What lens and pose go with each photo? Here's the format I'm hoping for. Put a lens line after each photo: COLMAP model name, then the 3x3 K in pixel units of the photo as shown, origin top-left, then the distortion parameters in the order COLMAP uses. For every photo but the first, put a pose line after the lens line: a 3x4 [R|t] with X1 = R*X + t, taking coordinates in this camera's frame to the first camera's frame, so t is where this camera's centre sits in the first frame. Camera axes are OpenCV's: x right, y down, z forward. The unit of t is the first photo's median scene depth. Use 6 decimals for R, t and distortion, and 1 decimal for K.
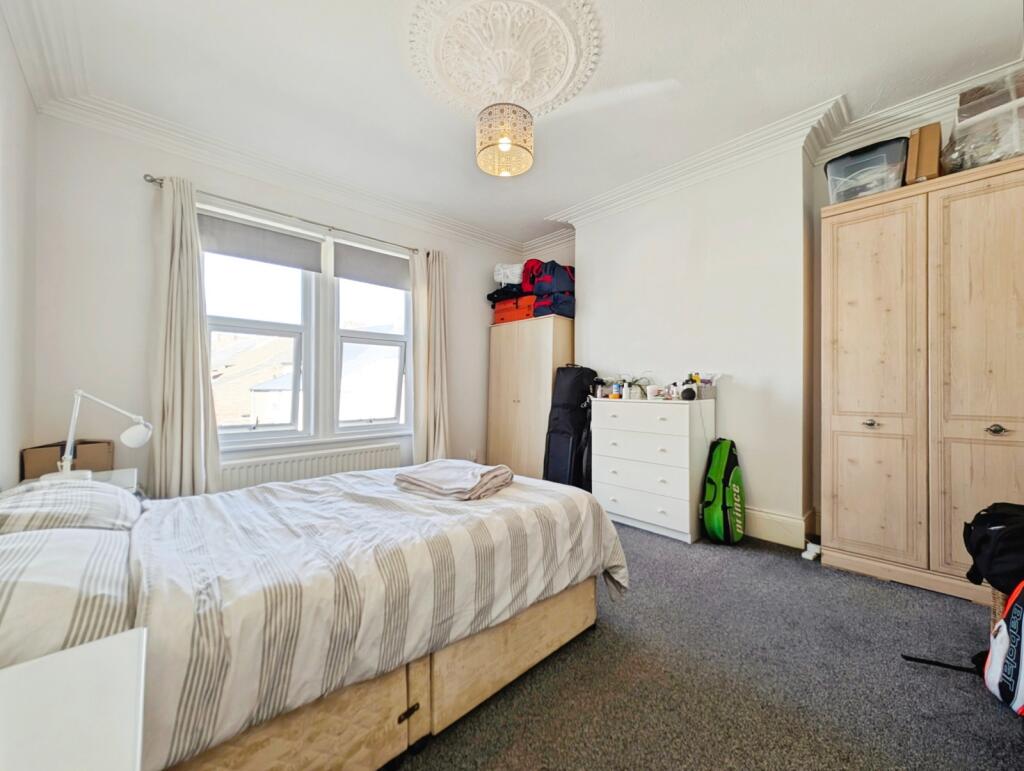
lens RADIAL K [[393.8, 0, 513.9], [0, 393.8, 388.3], [0, 0, 1]] dist [0.013972, -0.000129]
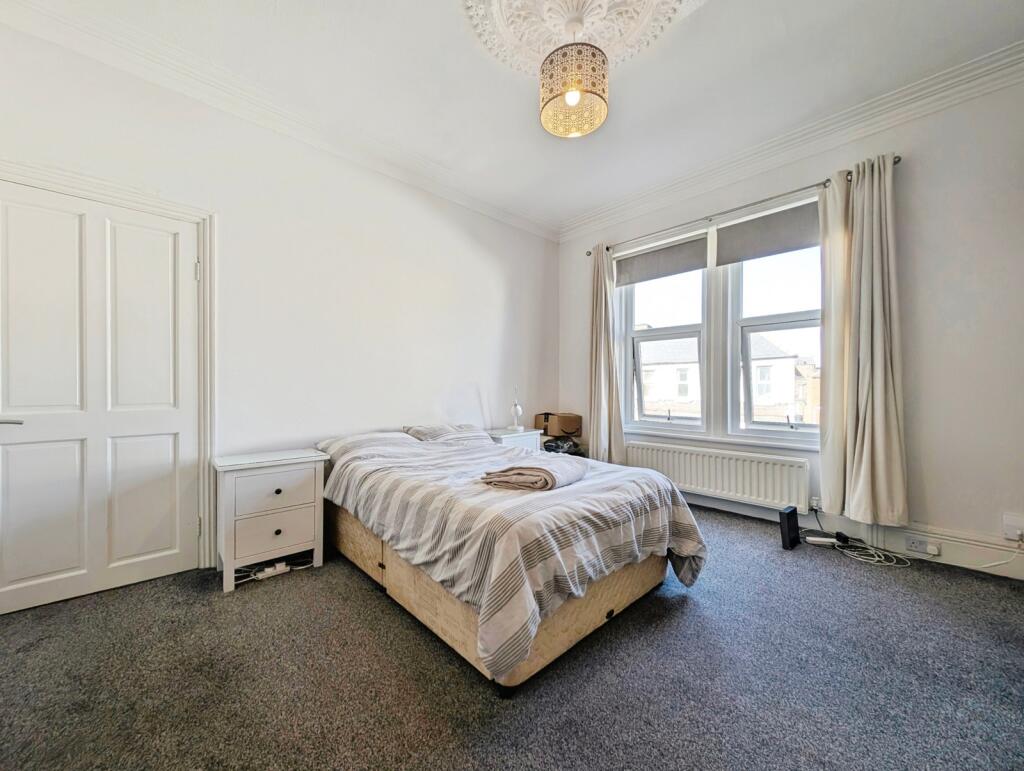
lens RADIAL K [[393.8, 0, 513.9], [0, 393.8, 388.3], [0, 0, 1]] dist [0.013972, -0.000129]
pose [[-0.001170, 0.007985, -0.999967, 0.493655], [-0.003812, 0.999961, 0.007989, 0.002179], [0.999992, 0.003821, -0.001140, 0.520871]]
